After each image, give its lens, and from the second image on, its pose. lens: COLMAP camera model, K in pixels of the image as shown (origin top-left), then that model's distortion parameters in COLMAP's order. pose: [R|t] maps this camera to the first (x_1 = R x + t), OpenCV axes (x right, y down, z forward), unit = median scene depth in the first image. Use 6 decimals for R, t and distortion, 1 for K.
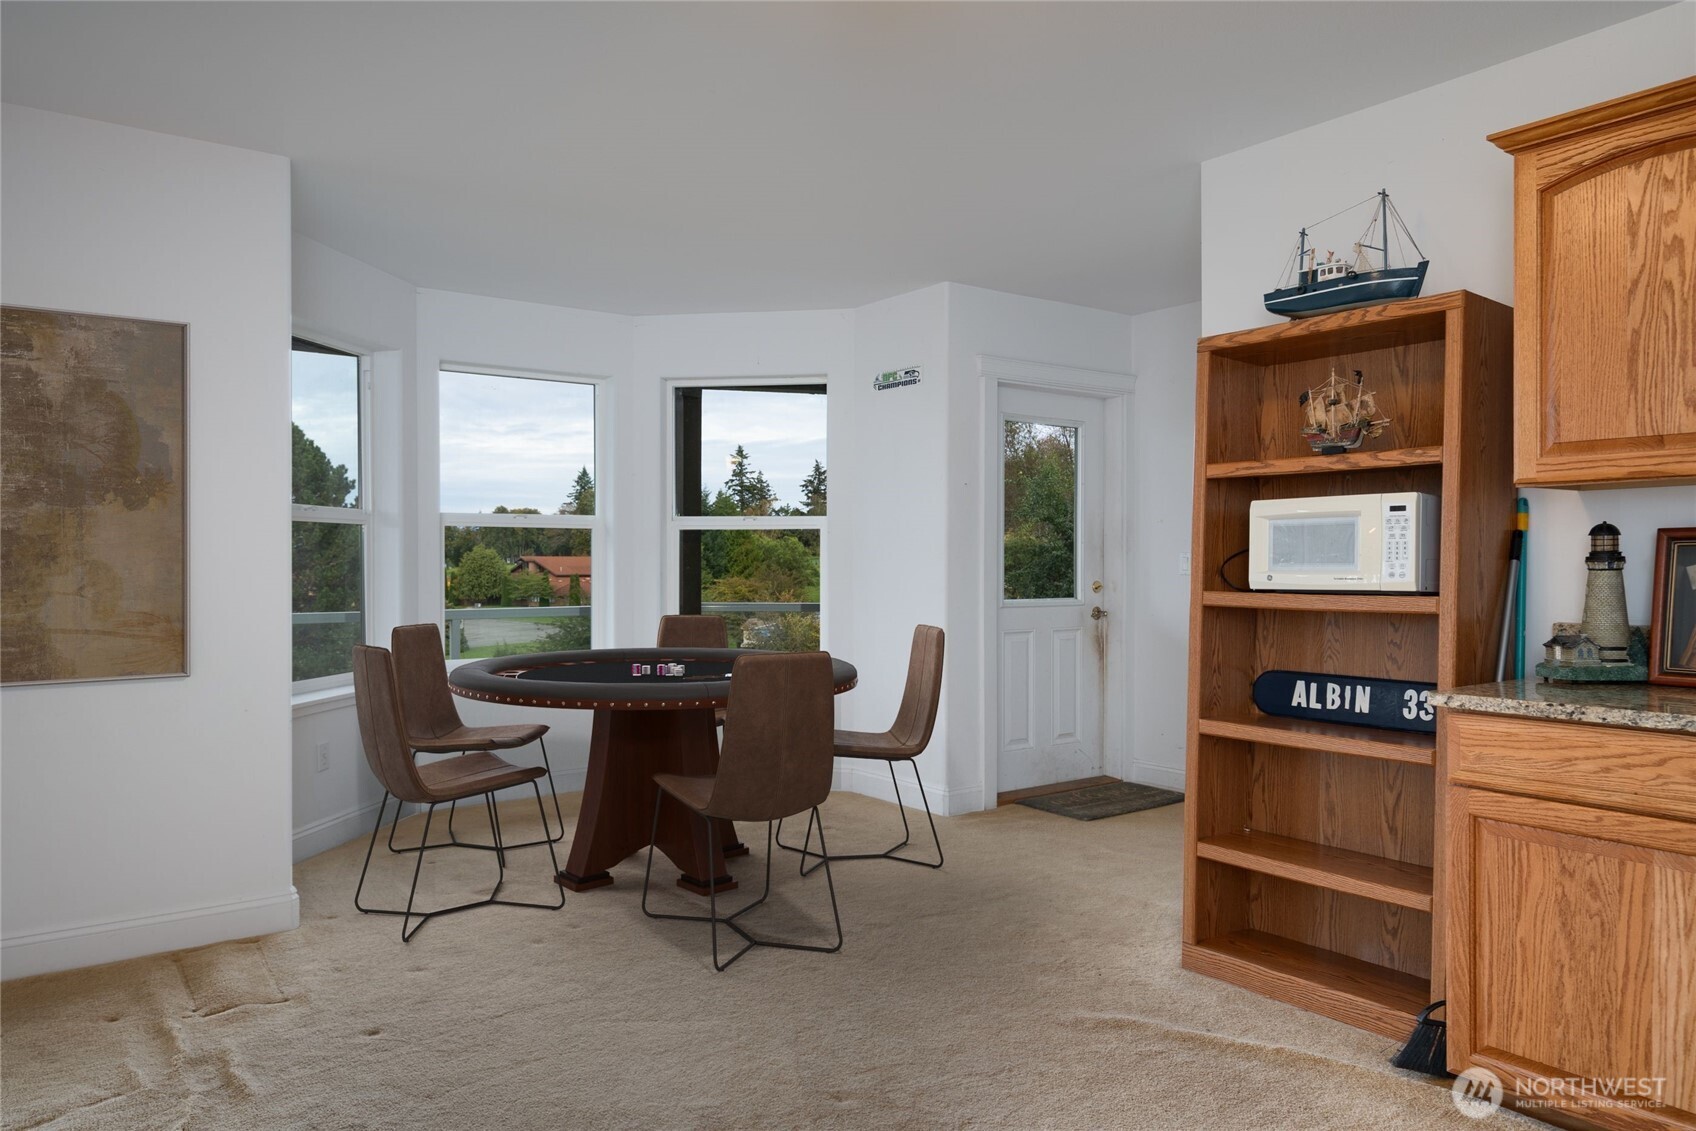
lens RADIAL K [[1160.7, 0, 844.1], [0, 1160.7, 572.0], [0, 0, 1]] dist [0.008921, 0.003253]
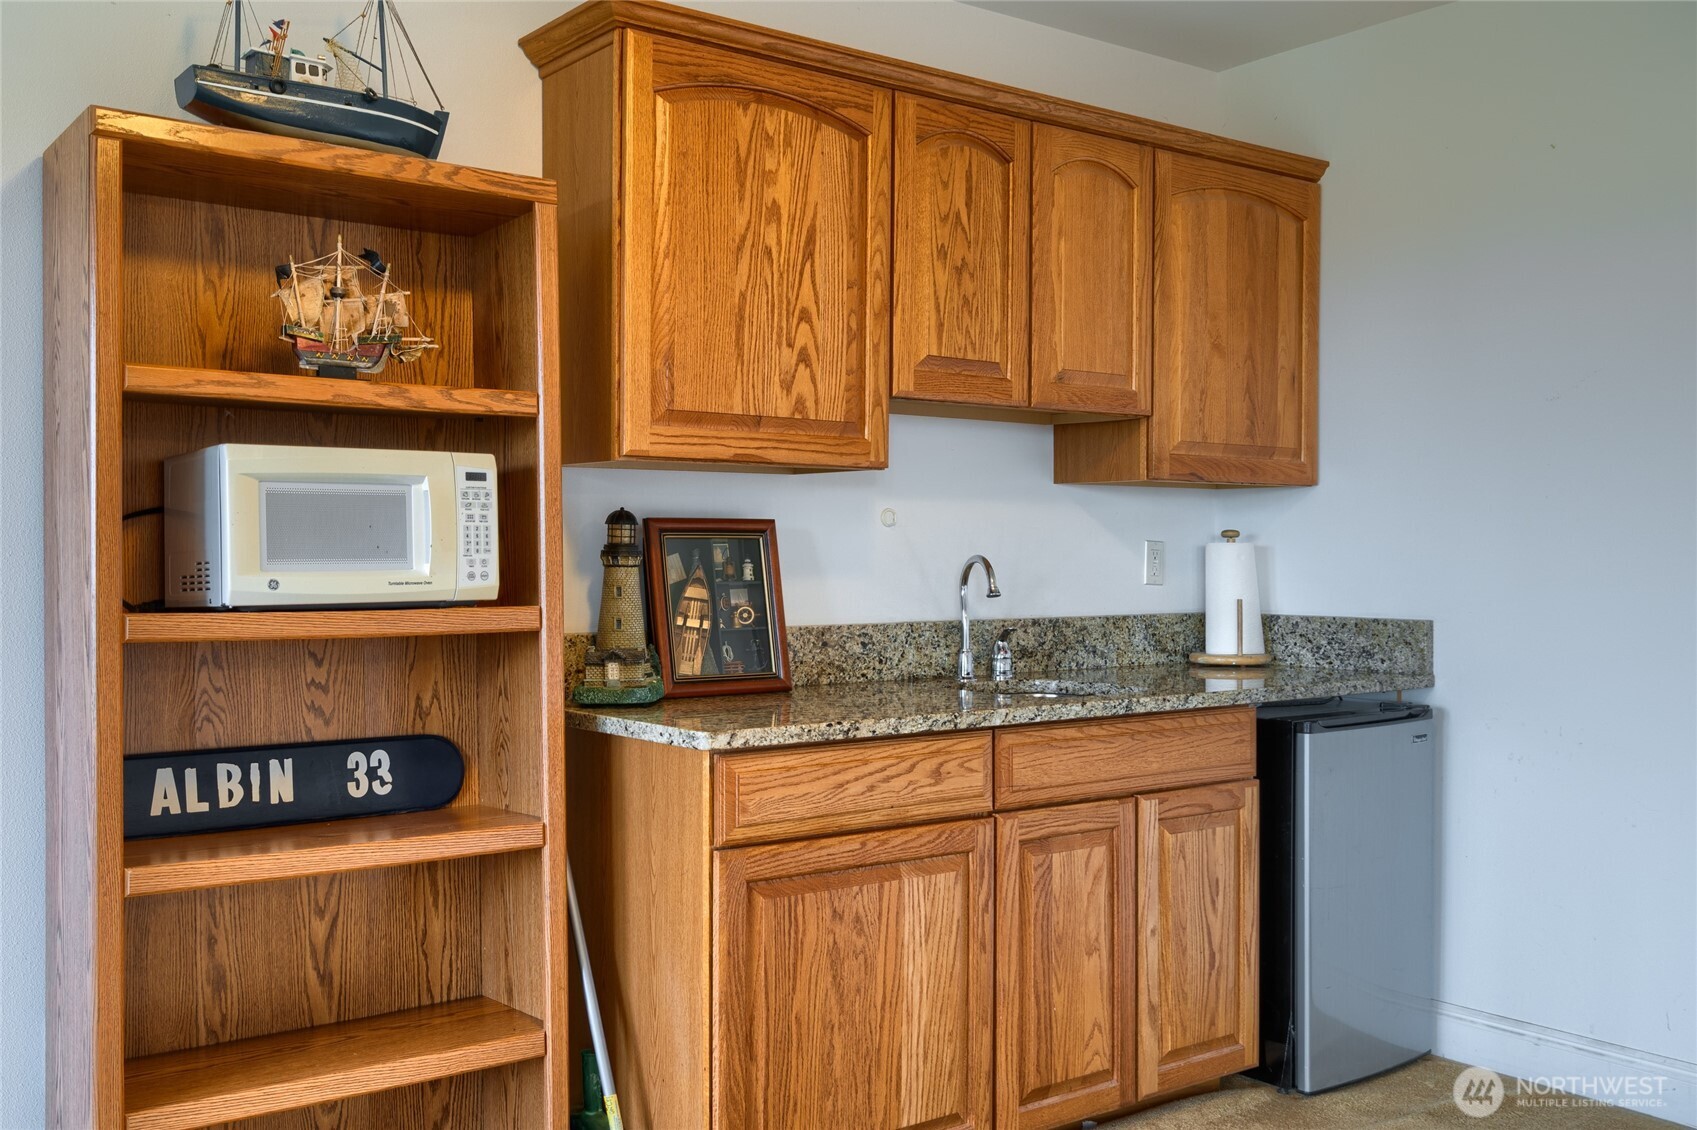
lens RADIAL K [[1619.4, 0, 846.2], [0, 1619.4, 567.4], [0, 0, 1]] dist [0.009730, 0.000000]
pose [[-0.024969, -0.007134, 0.999663, -0.470457], [0.005673, 0.999957, 0.007277, -0.008099], [-0.999672, 0.005853, -0.024928, 0.825660]]
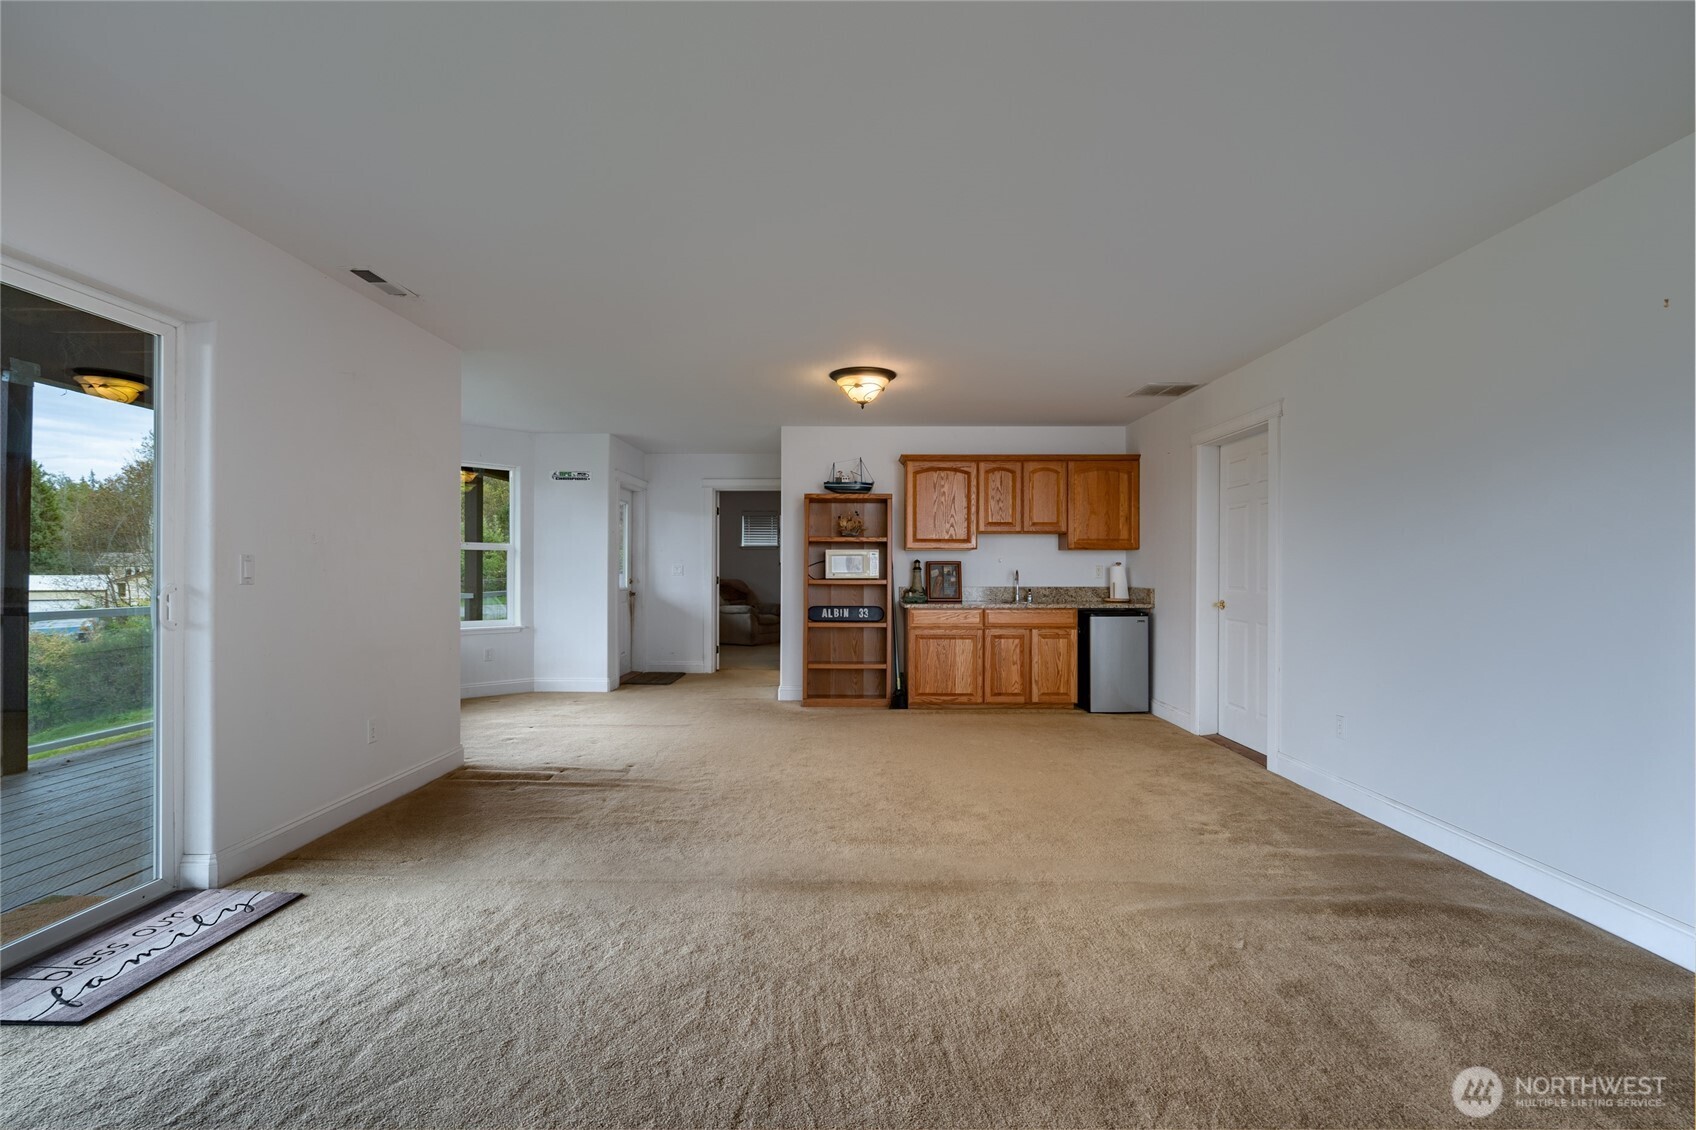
lens RADIAL K [[775.6, 0, 848.4], [0, 775.6, 568.9], [0, 0, 1]] dist [-0.002582, -0.000031]
pose [[0.586460, 0.006520, 0.809952, -1.449679], [0.003299, 0.999940, -0.010439, 0.012768], [-0.809971, 0.008794, 0.586404, -0.286824]]
